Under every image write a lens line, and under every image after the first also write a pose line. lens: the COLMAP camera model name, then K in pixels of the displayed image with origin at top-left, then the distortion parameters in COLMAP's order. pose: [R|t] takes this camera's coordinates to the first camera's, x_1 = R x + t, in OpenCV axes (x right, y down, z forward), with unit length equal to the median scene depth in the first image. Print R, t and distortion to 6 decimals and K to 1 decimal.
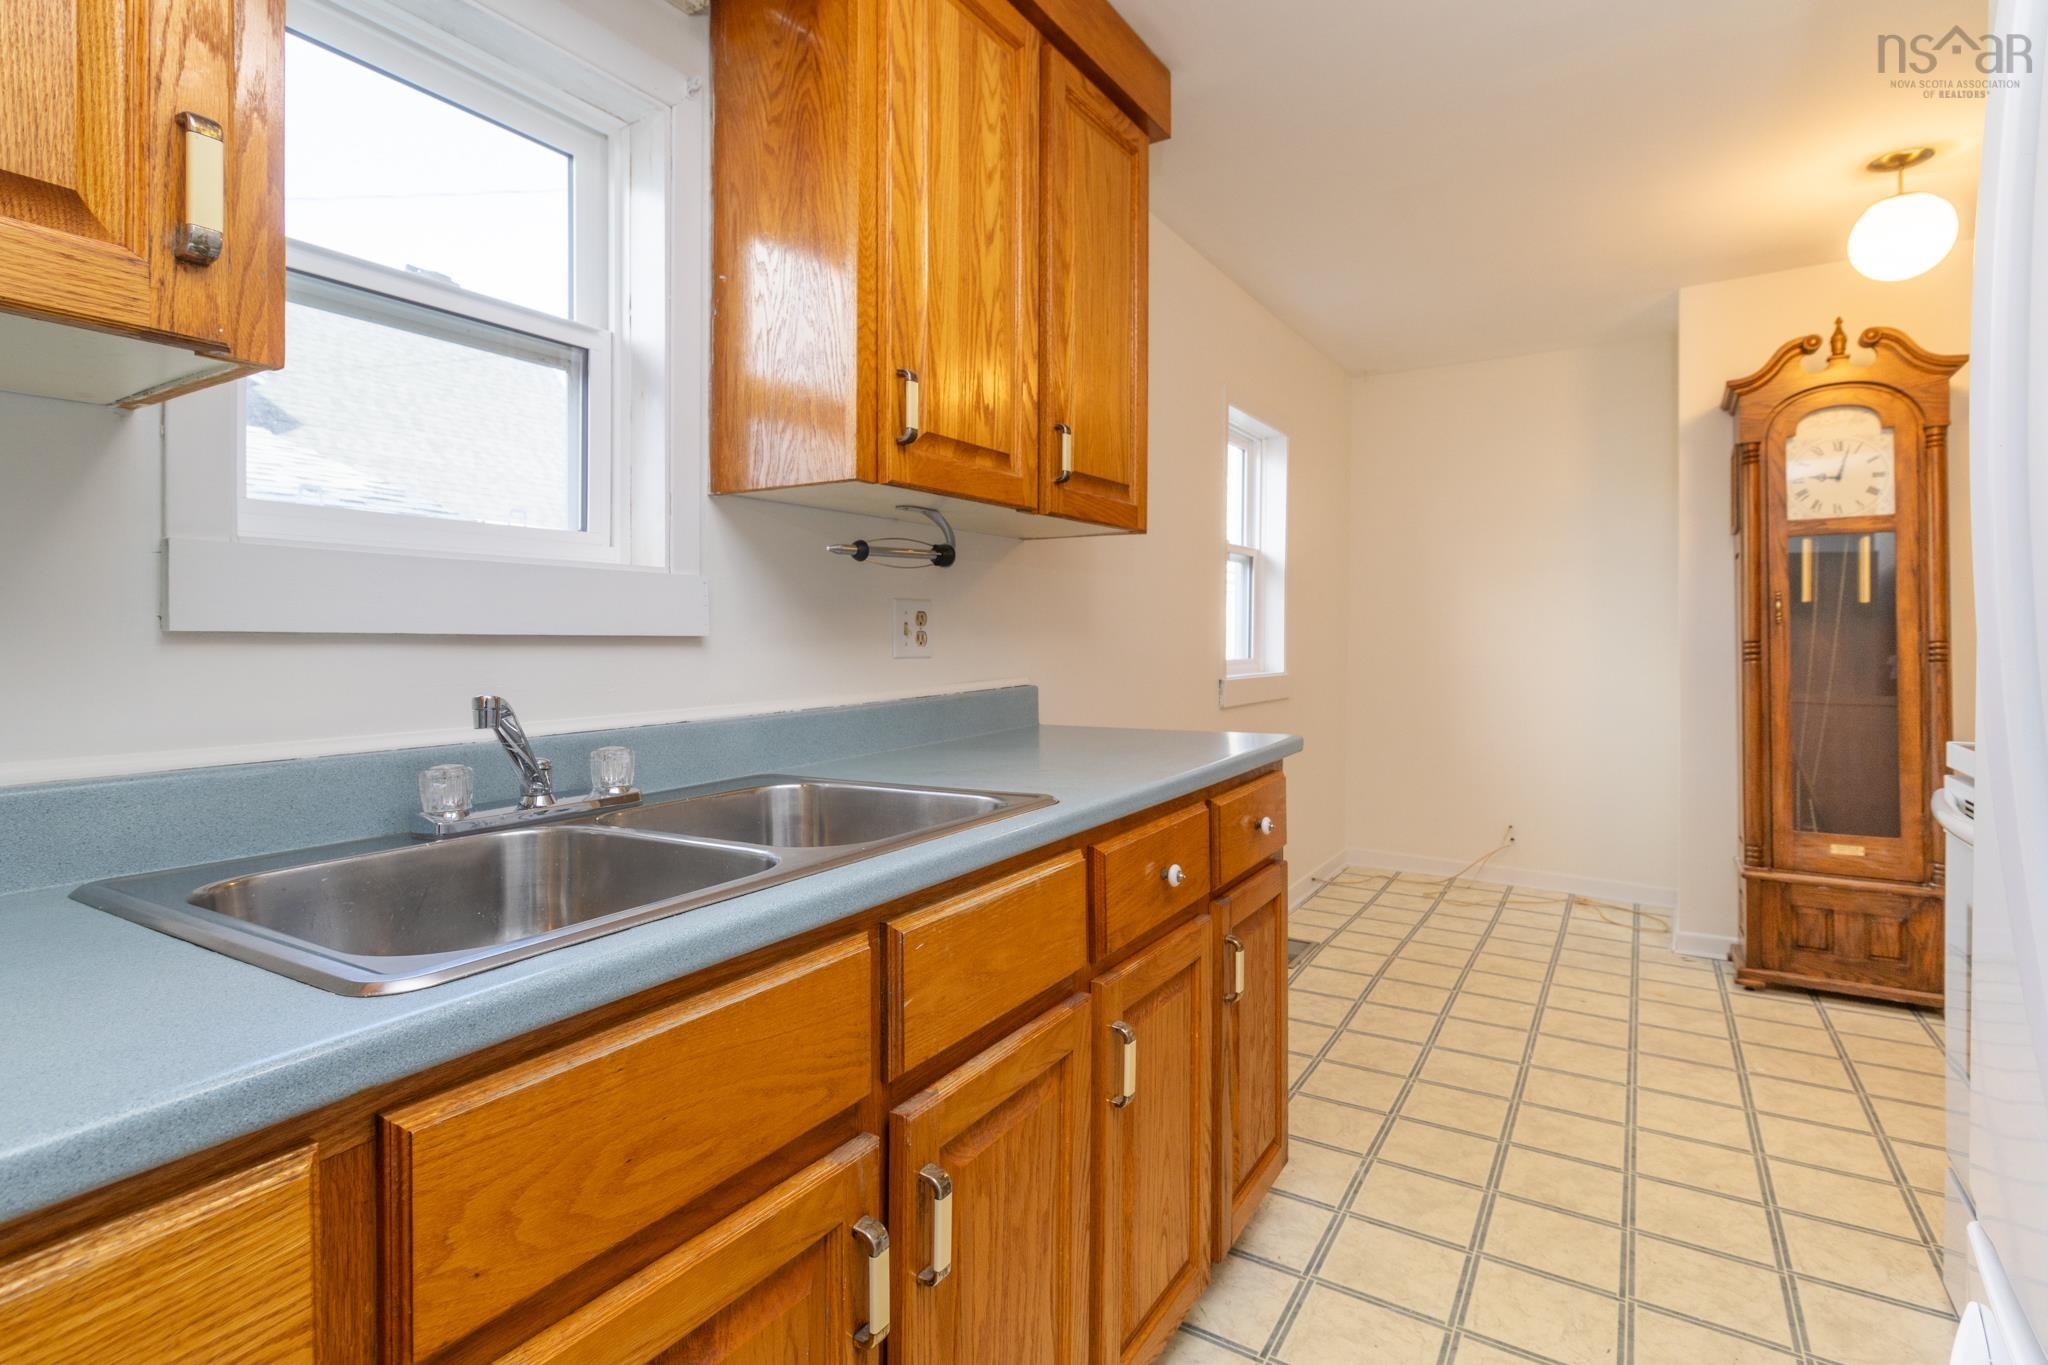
lens RADIAL K [[1001.8, 0, 1013.4], [0, 1001.8, 648.5], [0, 0, 1]] dist [0.001970, 0.000523]
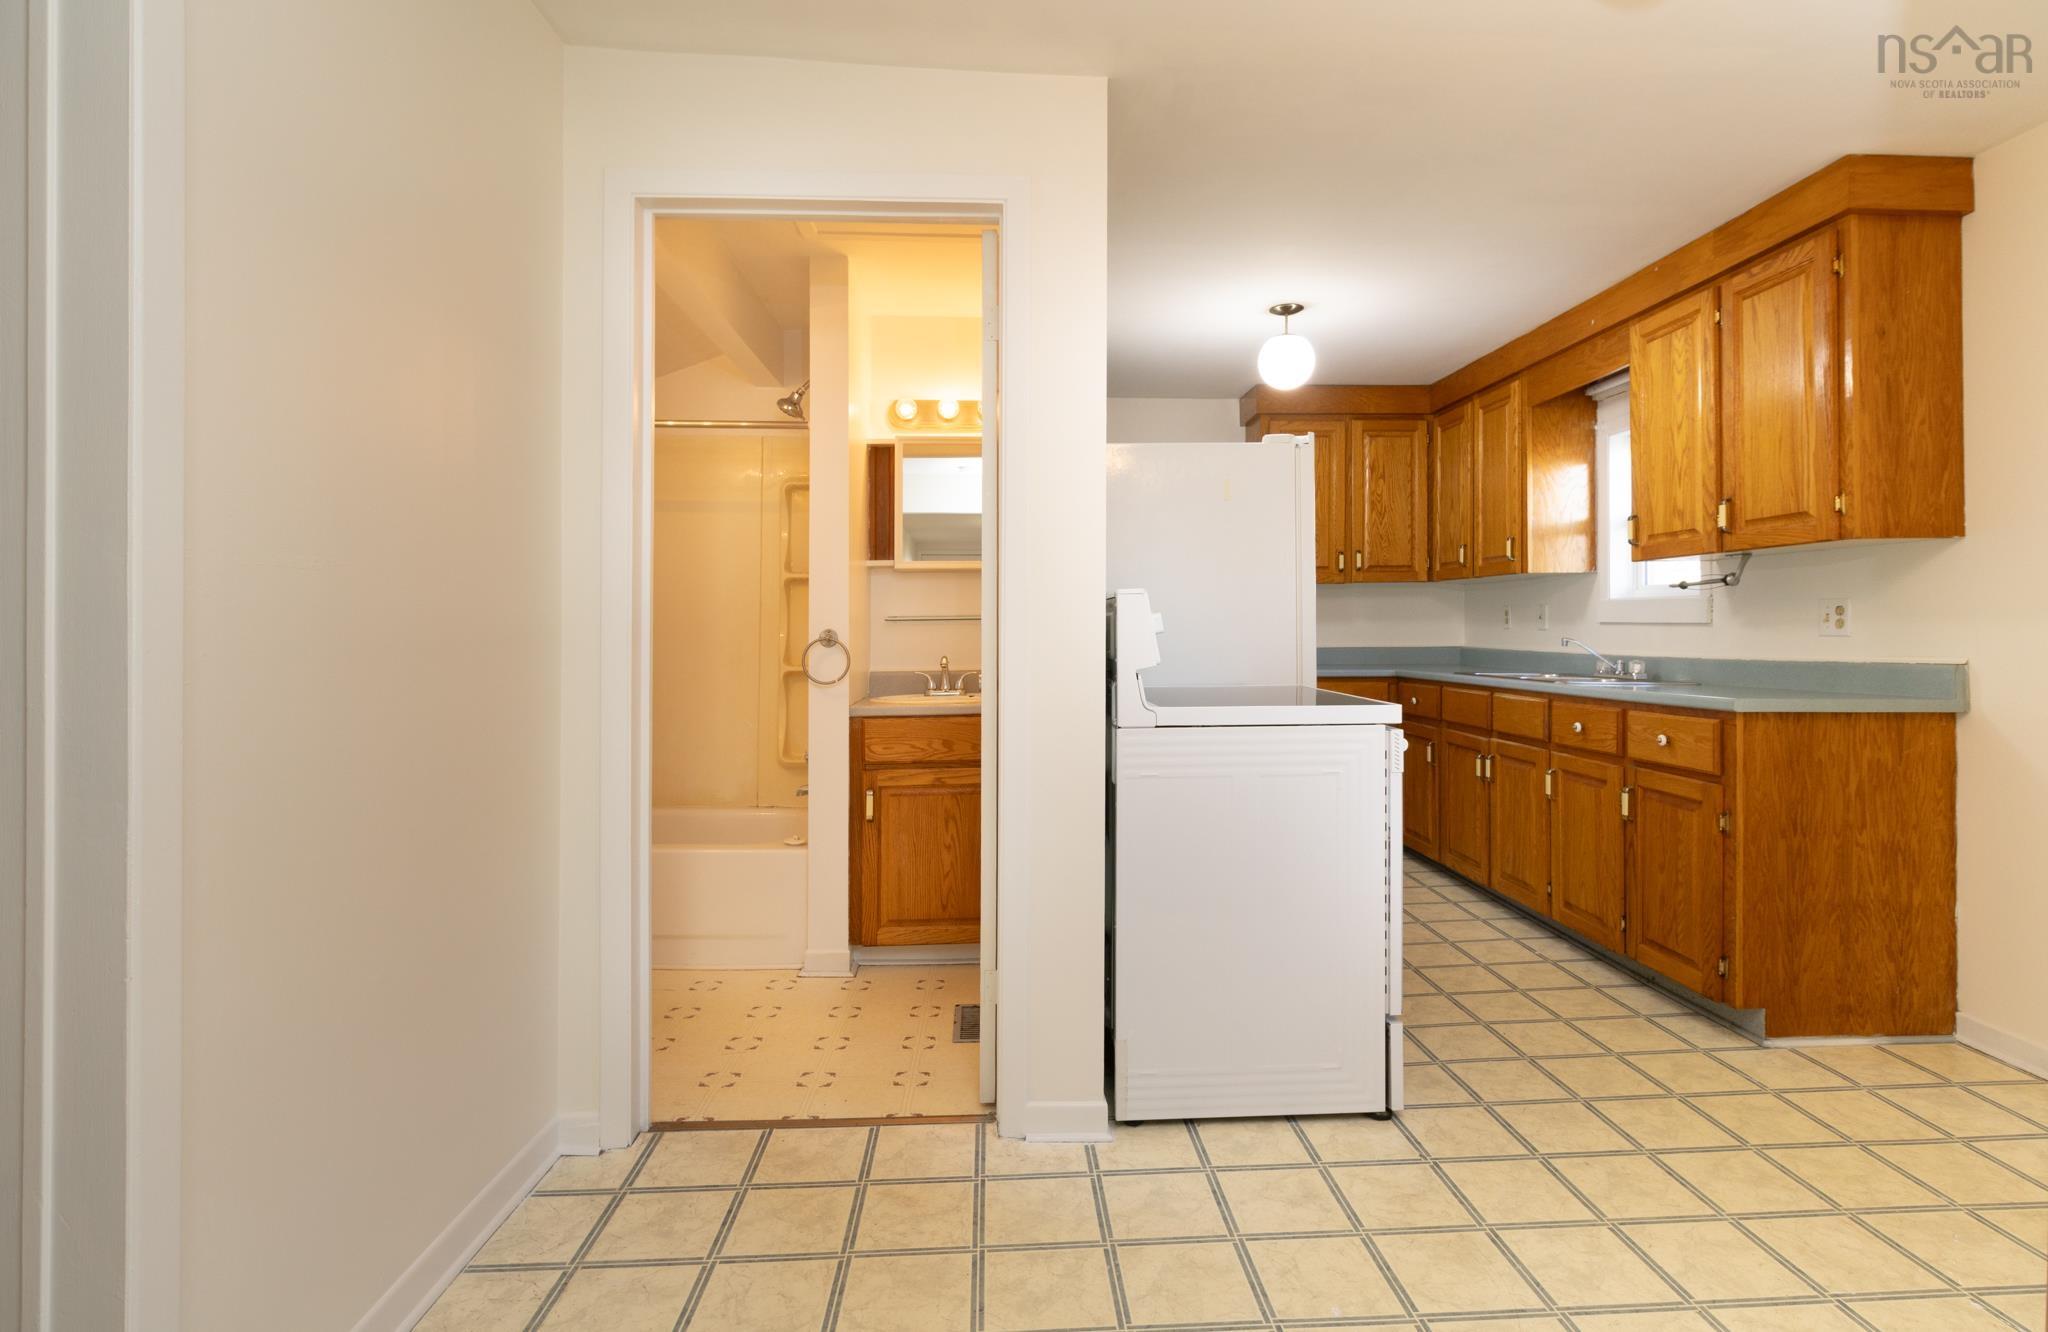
lens RADIAL K [[1004.7, 0, 1048.0], [0, 1004.7, 609.7], [0, 0, 1]] dist [0.001930, 0.000005]
pose [[-0.812311, -0.003131, -0.583217, 2.529462], [-0.000450, 0.999989, -0.004743, -0.033583], [0.583225, -0.003590, -0.812303, 2.191589]]
